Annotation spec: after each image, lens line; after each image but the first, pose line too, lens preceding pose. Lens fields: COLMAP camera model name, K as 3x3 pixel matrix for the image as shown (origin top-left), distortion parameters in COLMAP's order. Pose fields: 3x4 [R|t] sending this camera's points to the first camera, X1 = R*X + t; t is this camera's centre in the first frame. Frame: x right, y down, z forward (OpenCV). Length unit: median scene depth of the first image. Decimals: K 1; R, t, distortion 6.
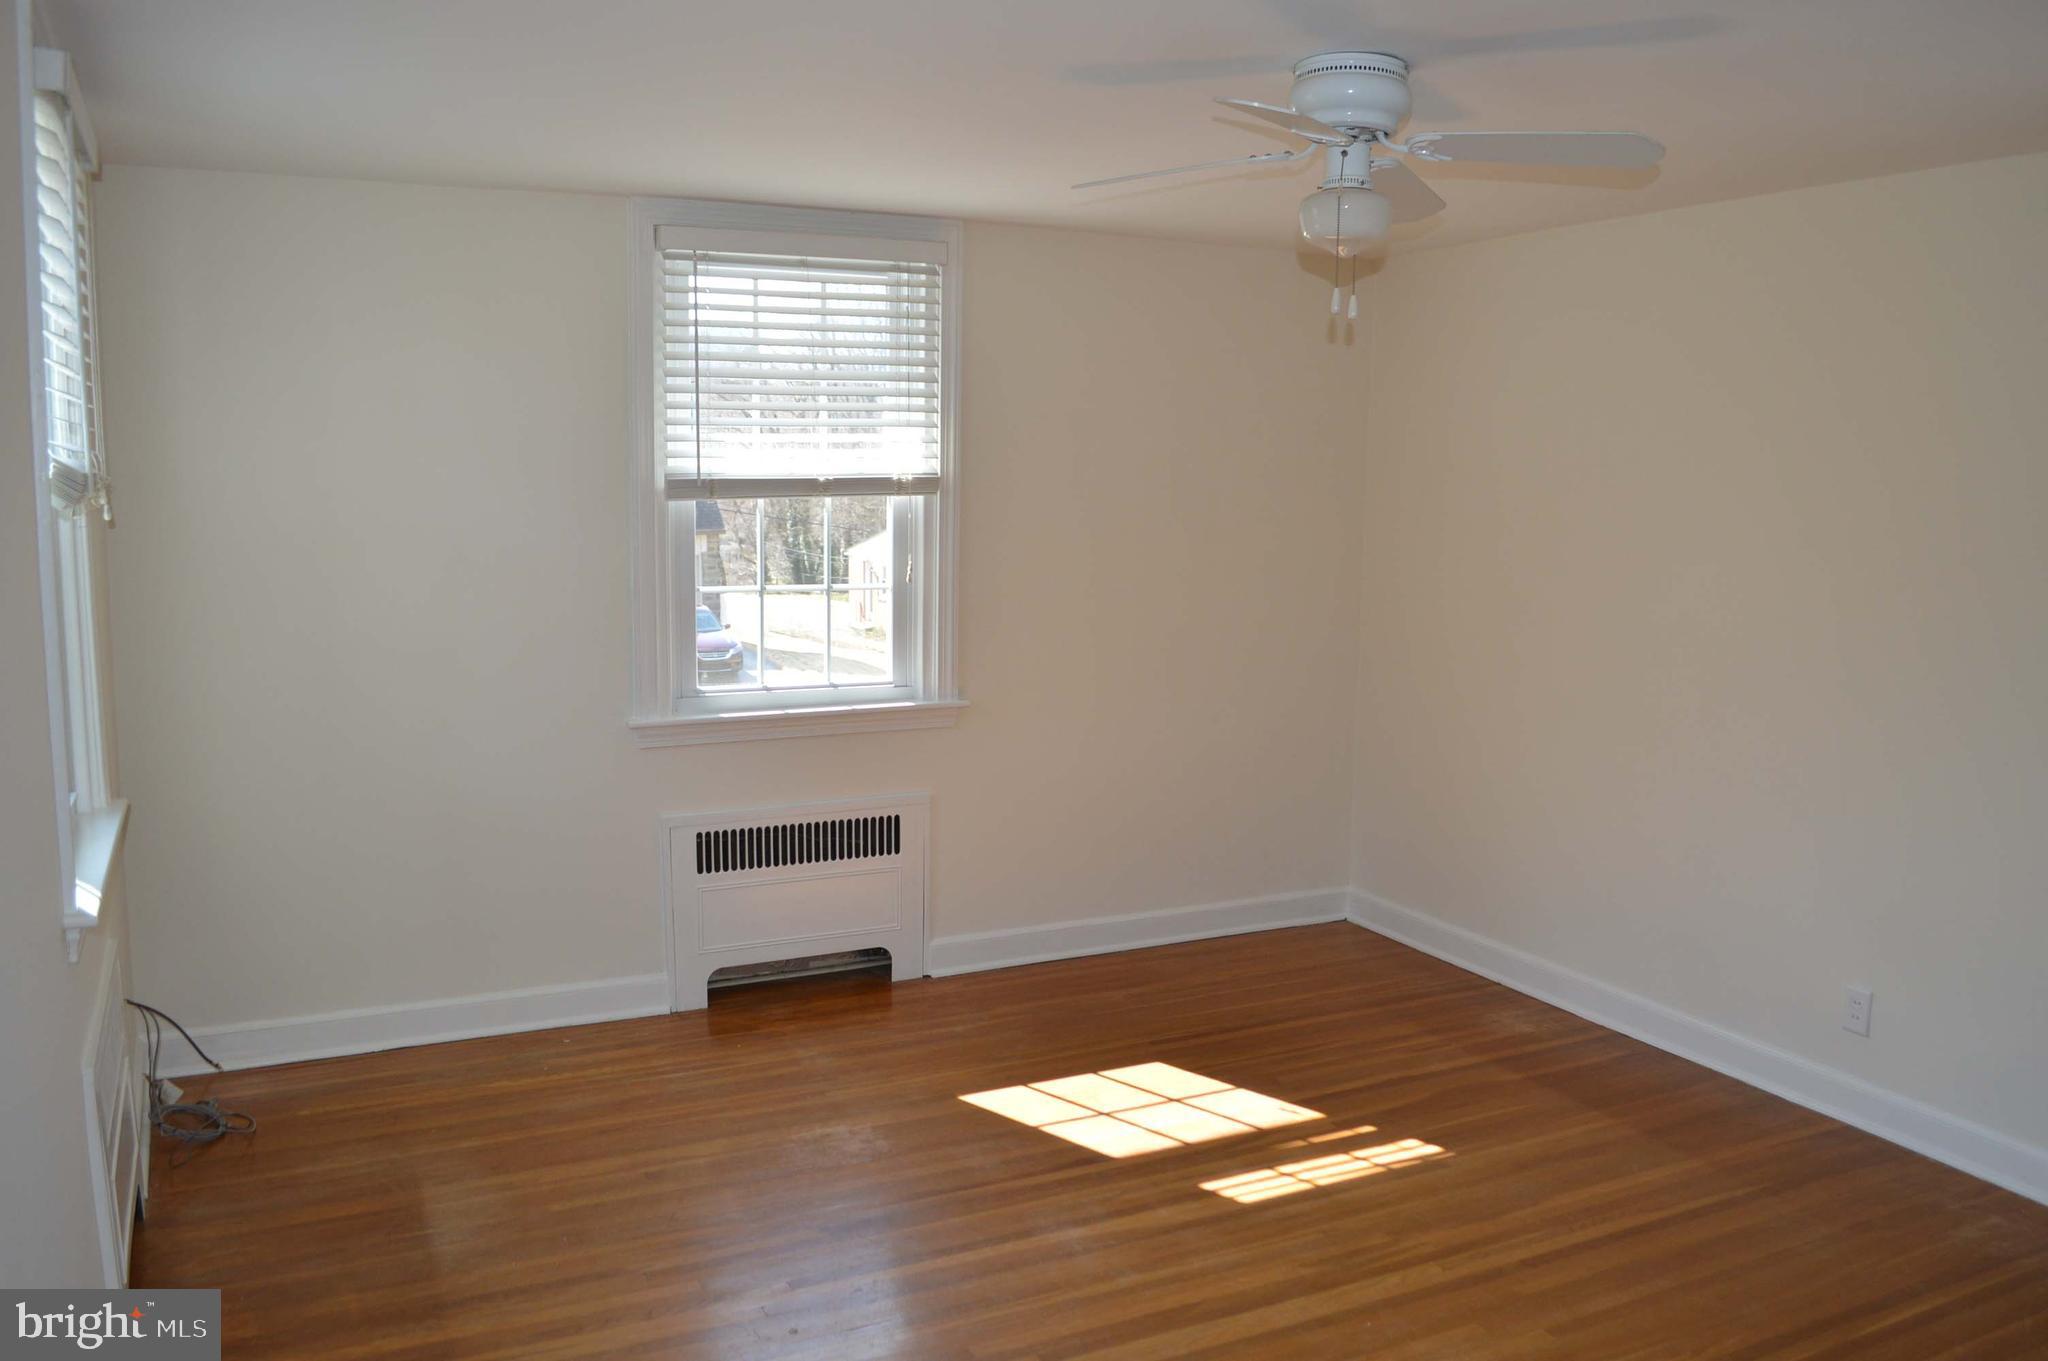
lens RADIAL K [[1667.2, 0, 1032.4], [0, 1667.2, 688.2], [0, 0, 1]] dist [-0.044293, -0.006086]
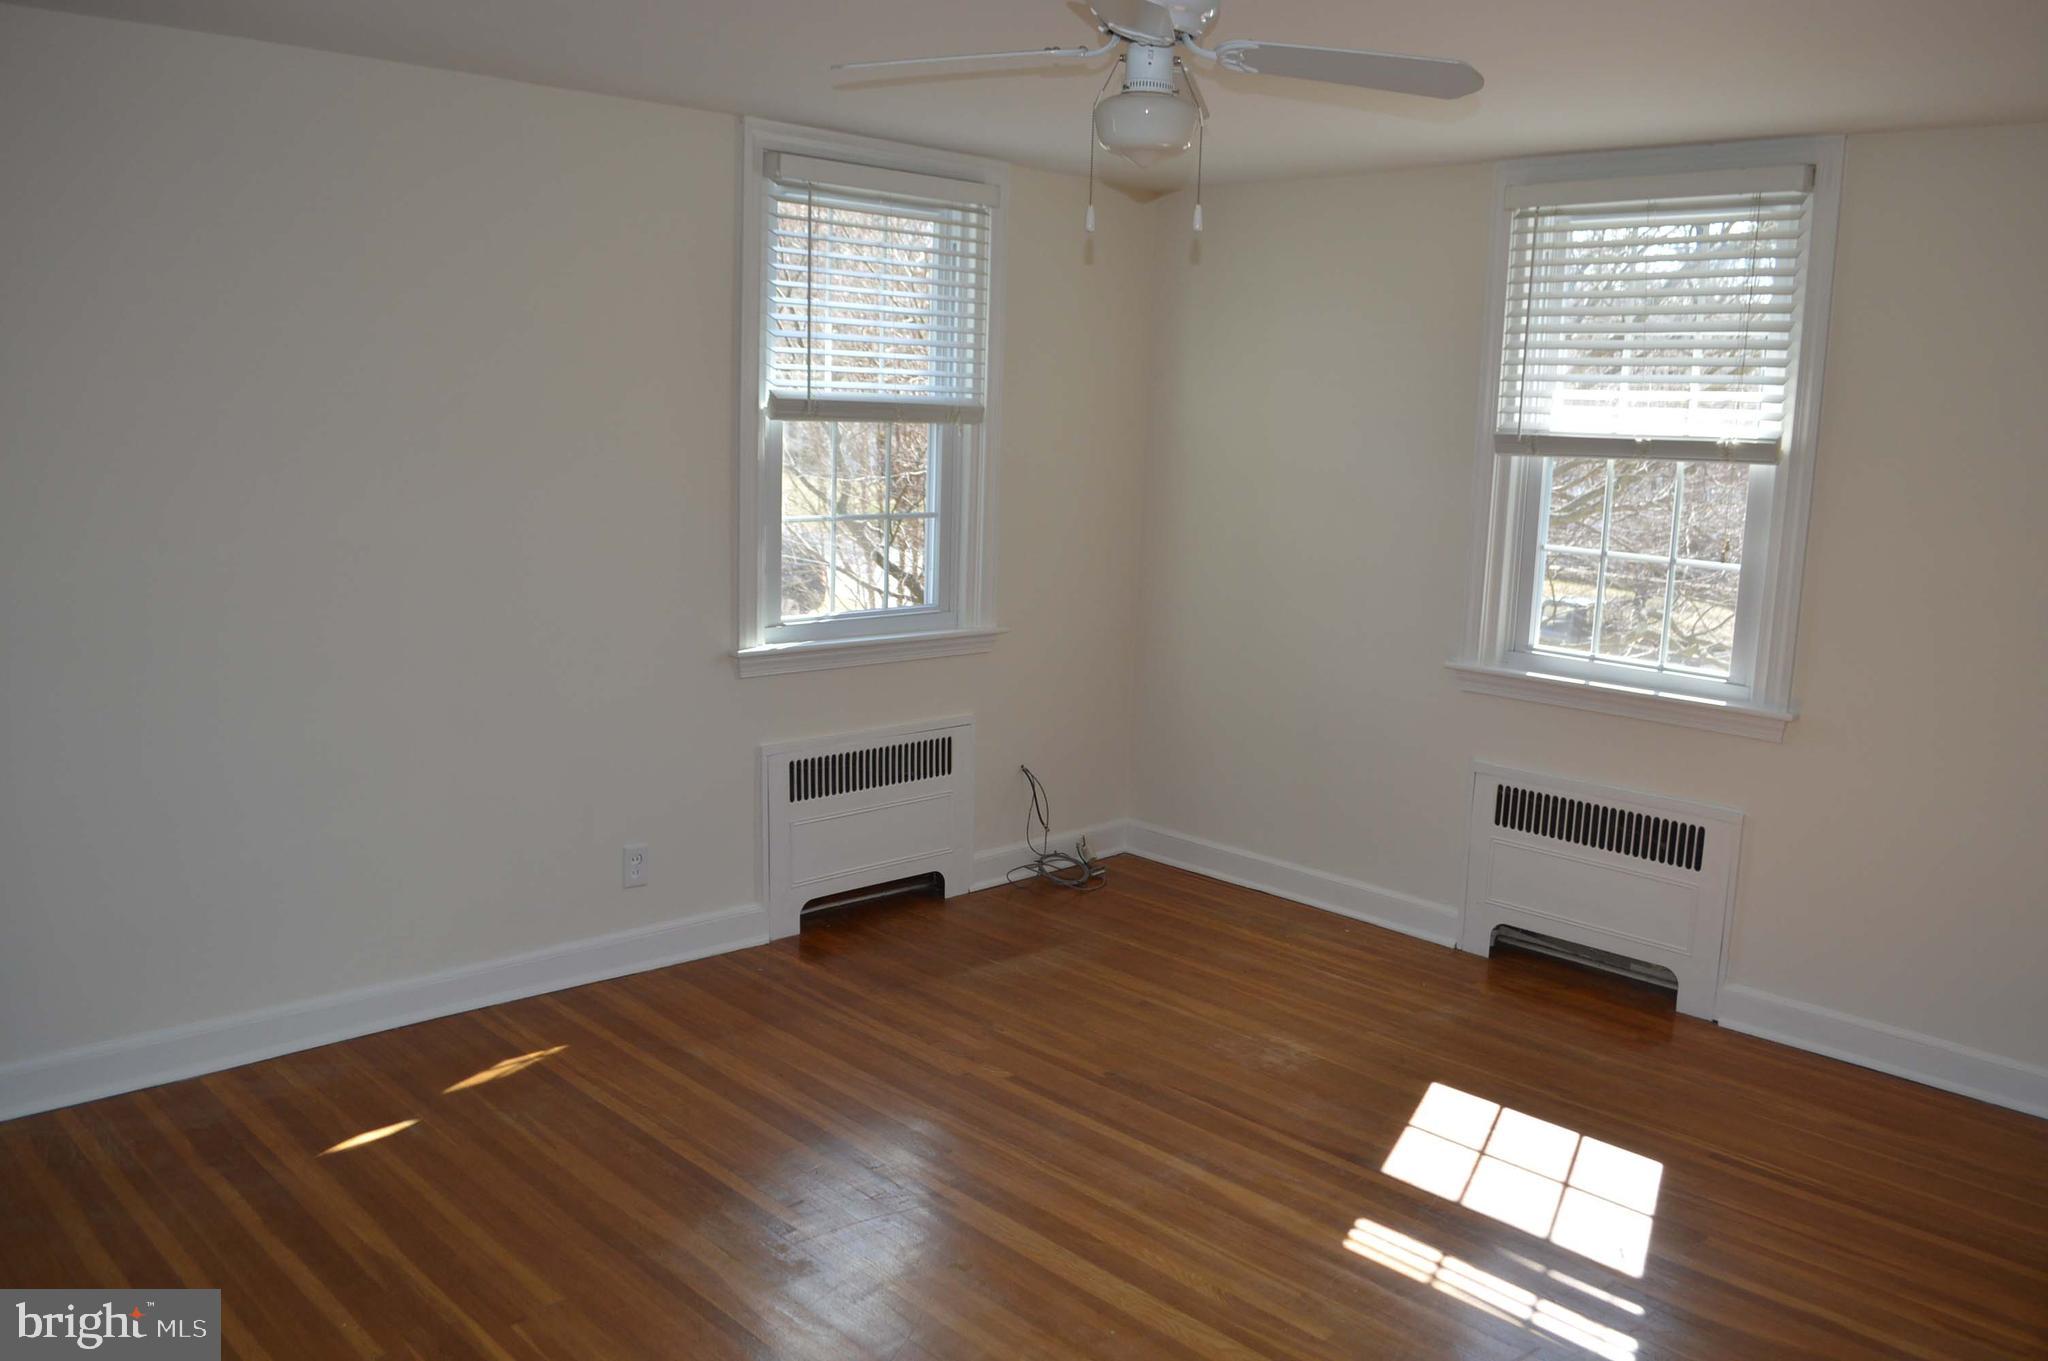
lens RADIAL K [[1667.5, 0, 1024.7], [0, 1667.5, 666.2], [0, 0, 1]] dist [-0.015323, -0.006504]
pose [[0.304322, 0.151202, -0.940493, 0.682707], [-0.156556, 0.981835, 0.107191, -0.049428], [0.939616, 0.114619, 0.322465, 0.409078]]
